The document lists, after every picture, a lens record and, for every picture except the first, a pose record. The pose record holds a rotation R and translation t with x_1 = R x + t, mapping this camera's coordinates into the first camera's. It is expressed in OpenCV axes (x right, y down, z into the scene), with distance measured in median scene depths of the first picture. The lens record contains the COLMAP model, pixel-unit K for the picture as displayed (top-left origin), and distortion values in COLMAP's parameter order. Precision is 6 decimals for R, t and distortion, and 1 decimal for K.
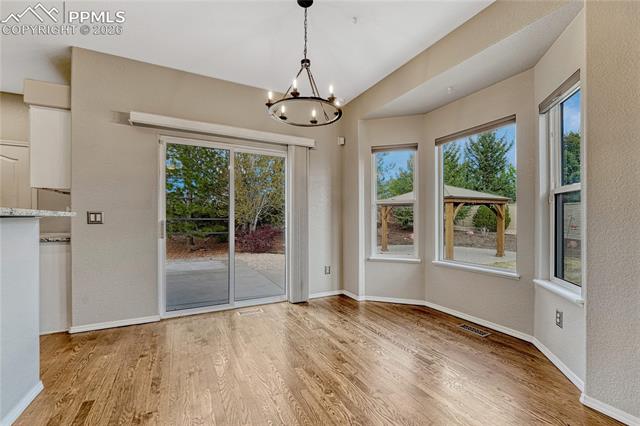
lens RADIAL K [[271.4, 0, 319.0], [0, 271.4, 217.9], [0, 0, 1]] dist [0.000015, 0.000045]
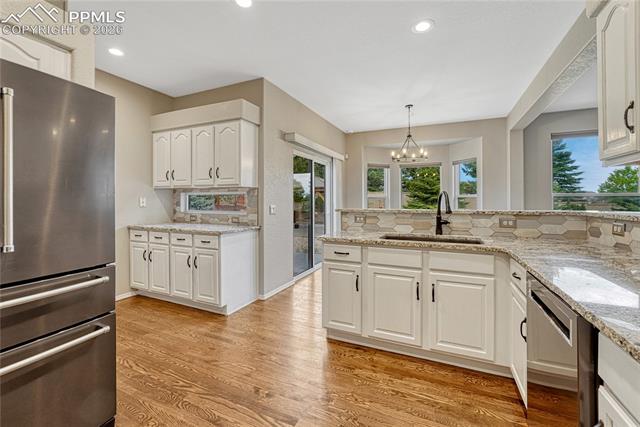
lens RADIAL K [[272.2, 0, 320.4], [0, 272.2, 202.3], [0, 0, 1]] dist [-0.001127, -0.000086]
pose [[0.776992, -0.002669, 0.629505, -1.415843], [-0.002243, 0.999973, 0.007008, -0.048560], [-0.629506, -0.006857, 0.776965, -0.163247]]
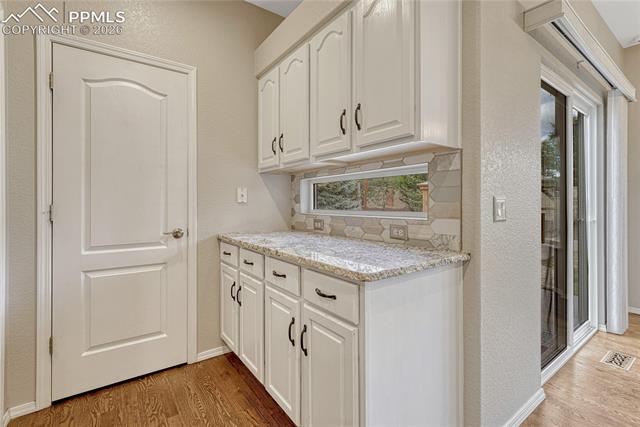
lens RADIAL K [[305.0, 0, 320.8], [0, 305.0, 202.8], [0, 0, 1]] dist [-0.002028, -0.000446]
pose [[0.984561, -0.002815, 0.175020, -1.185569], [0.002748, 0.999996, 0.000629, -0.016453], [-0.175021, -0.000138, 0.984565, 0.497321]]
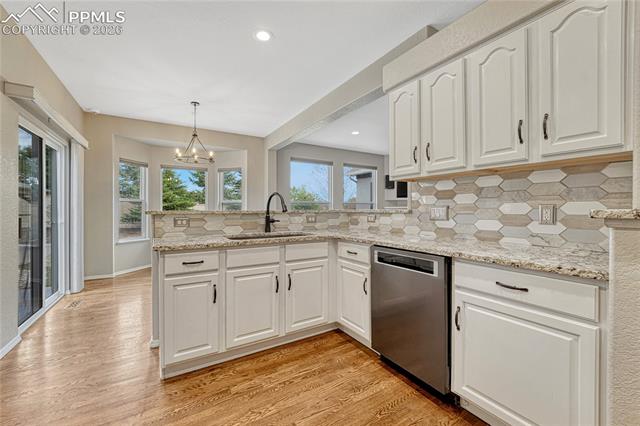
lens RADIAL K [[265.9, 0, 320.7], [0, 265.9, 209.3], [0, 0, 1]] dist [-0.000309, 0.000180]
pose [[-0.080740, -0.000405, 0.996735, -1.523117], [-0.001622, 0.999999, 0.000275, -0.021076], [-0.996734, -0.001595, -0.080741, 0.171383]]
